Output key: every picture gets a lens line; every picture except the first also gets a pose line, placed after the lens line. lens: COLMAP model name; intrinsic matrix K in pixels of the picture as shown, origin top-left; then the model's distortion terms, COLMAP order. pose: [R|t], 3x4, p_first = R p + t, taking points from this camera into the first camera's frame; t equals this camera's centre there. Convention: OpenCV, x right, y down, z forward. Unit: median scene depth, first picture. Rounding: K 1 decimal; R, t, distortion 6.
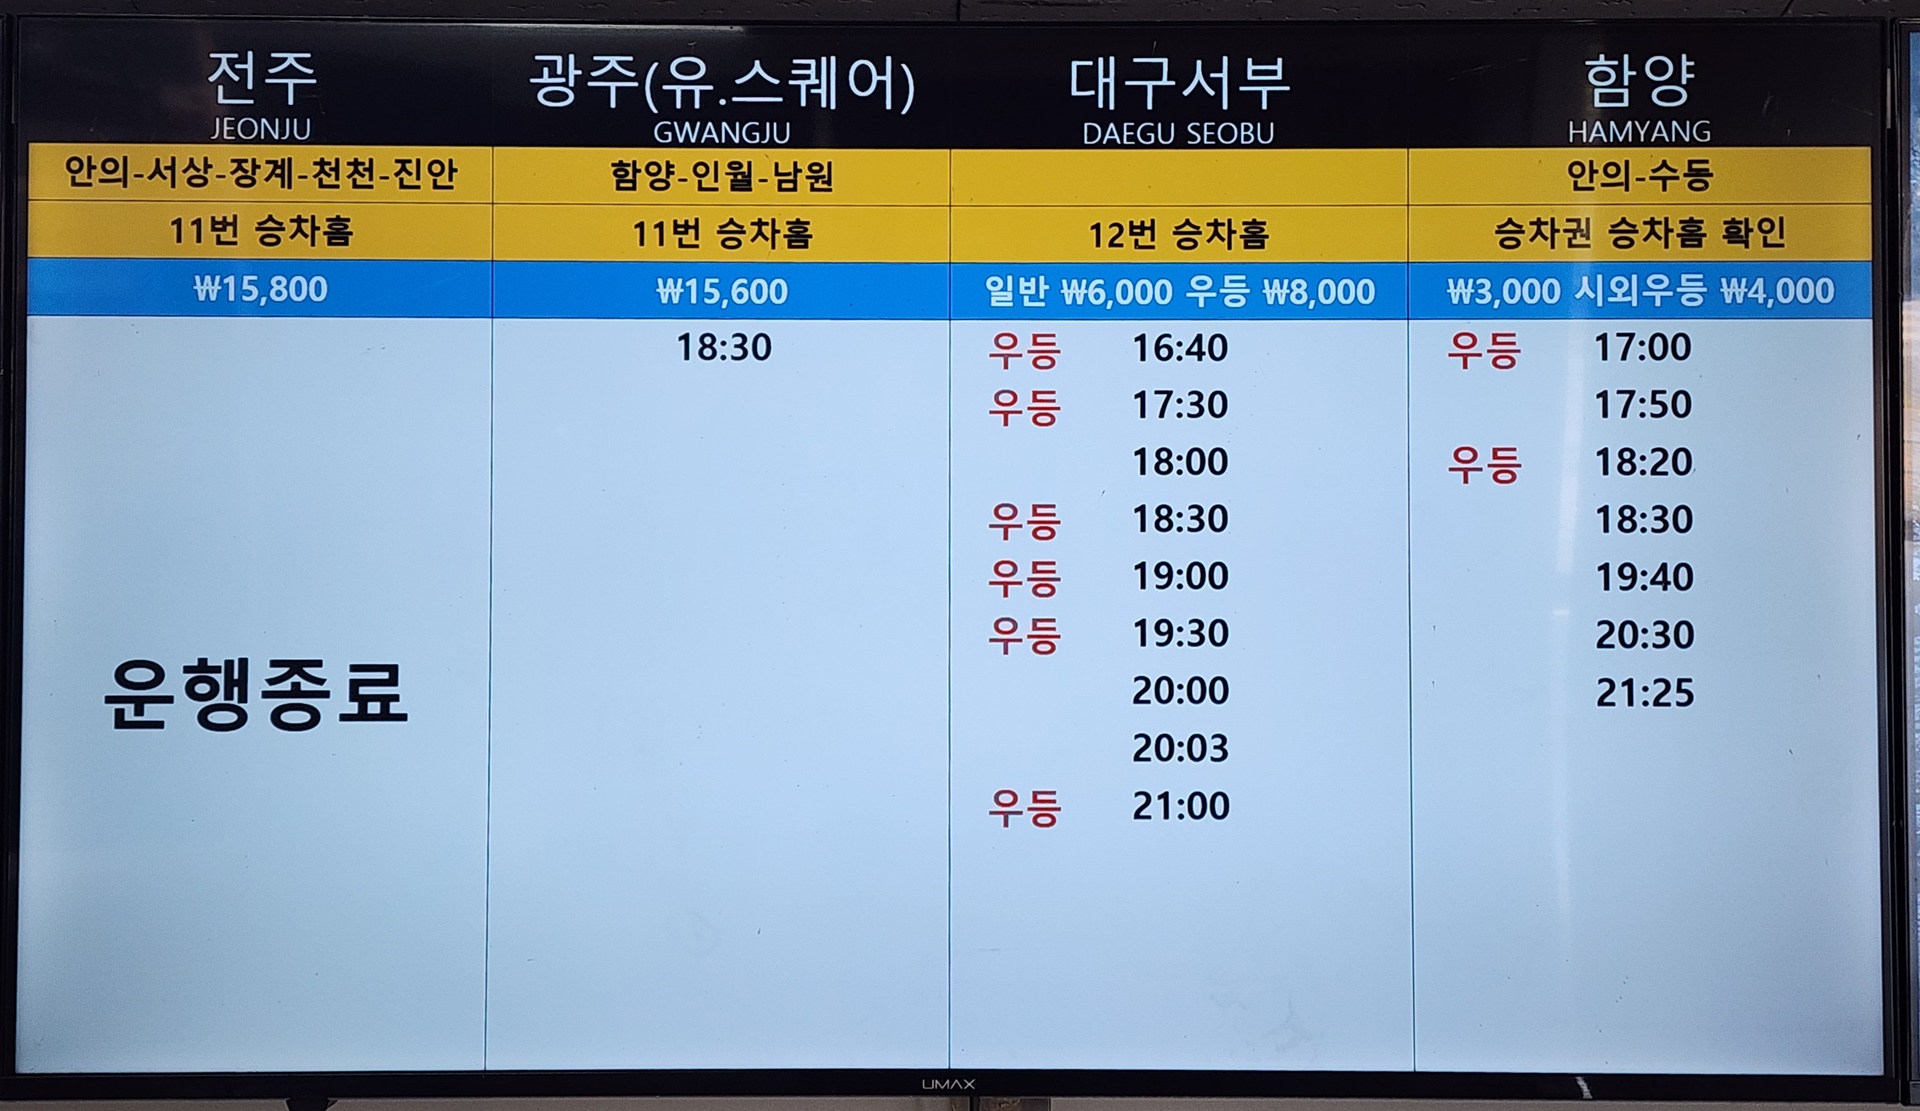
lens RADIAL K [[1247.7, 0, 960.0], [0, 1247.7, 555.5], [0, 0, 1]] dist [0.024946, 0.000045]
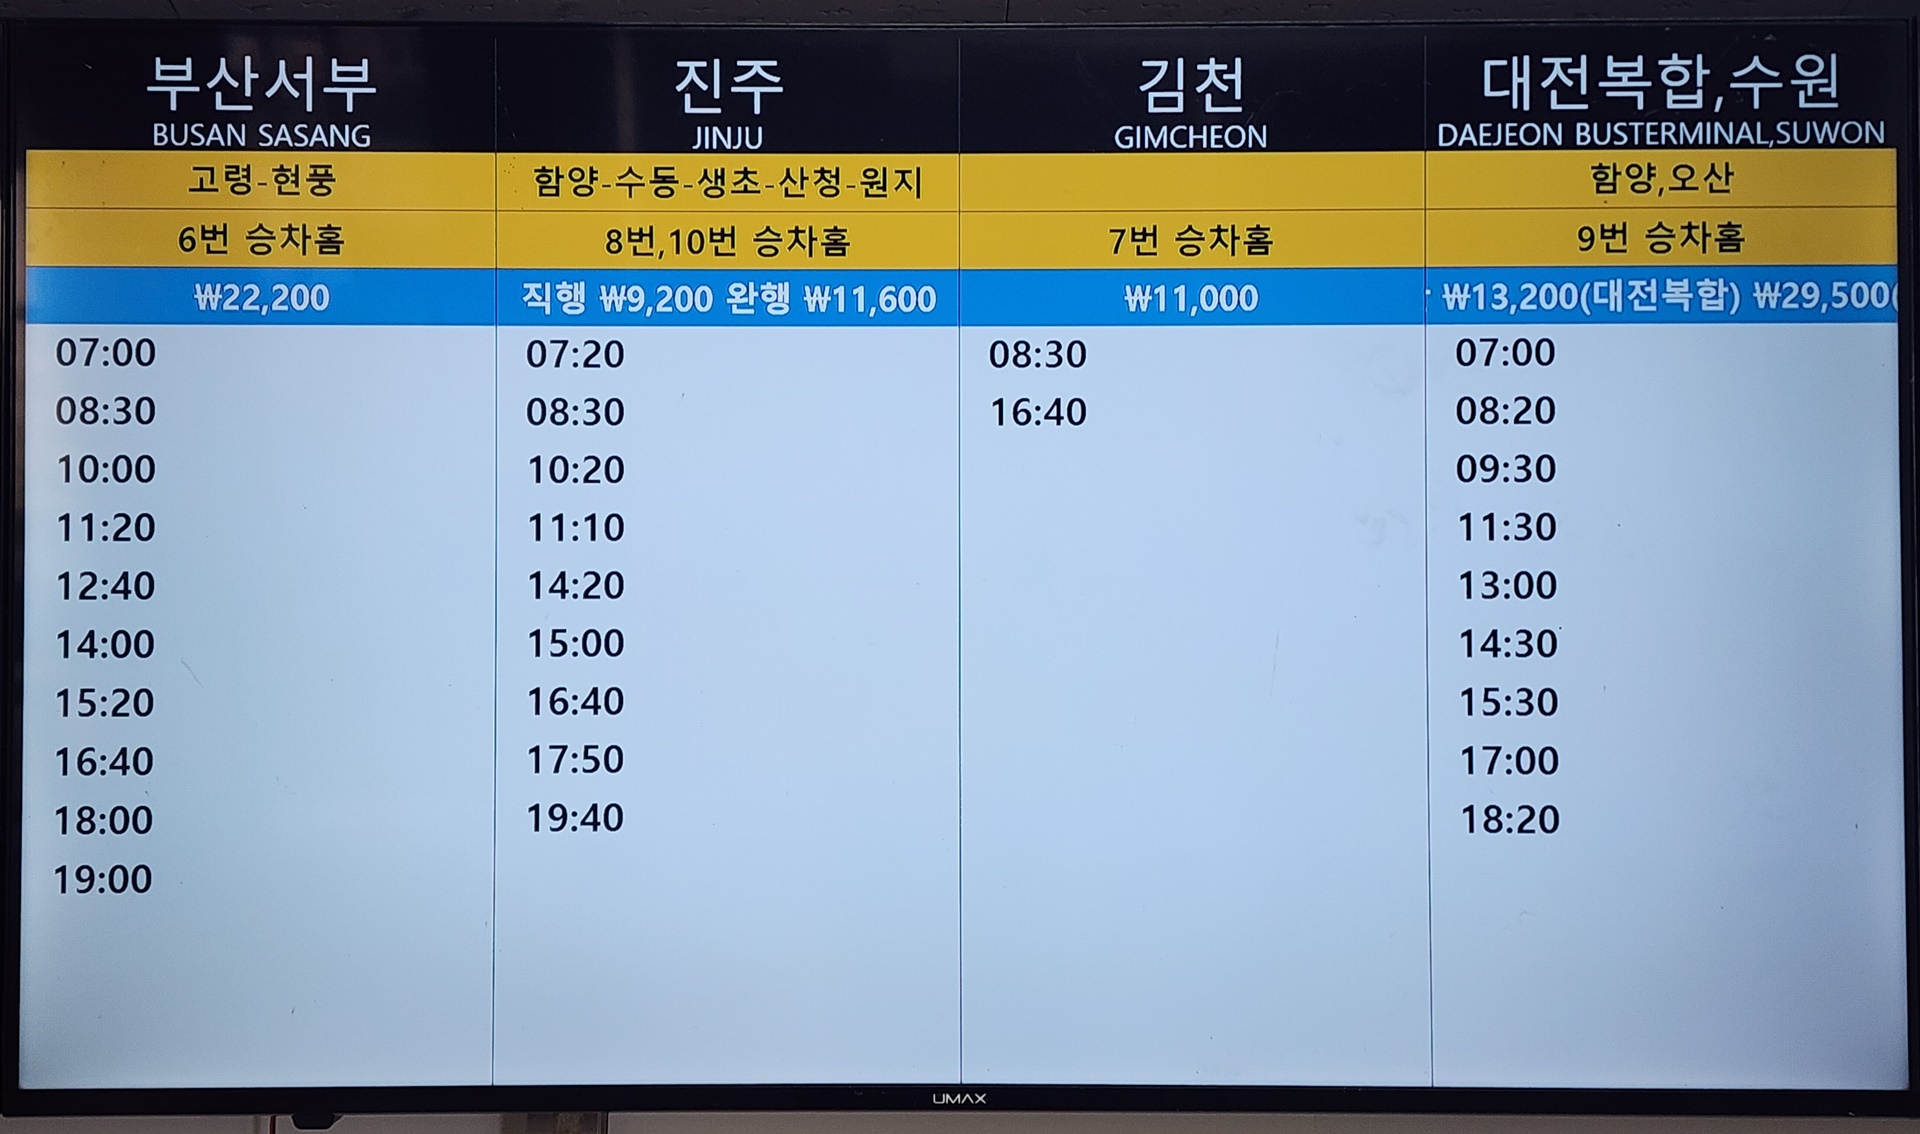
lens RADIAL K [[1259.6, 0, 963.4], [0, 1259.6, 578.4], [0, 0, 1]] dist [0.045237, -0.029749]
pose [[0.999991, -0.002557, -0.003267, 0.338579], [0.002587, 0.999955, 0.009165, 0.001118], [0.003243, -0.009174, 0.999953, -0.000877]]
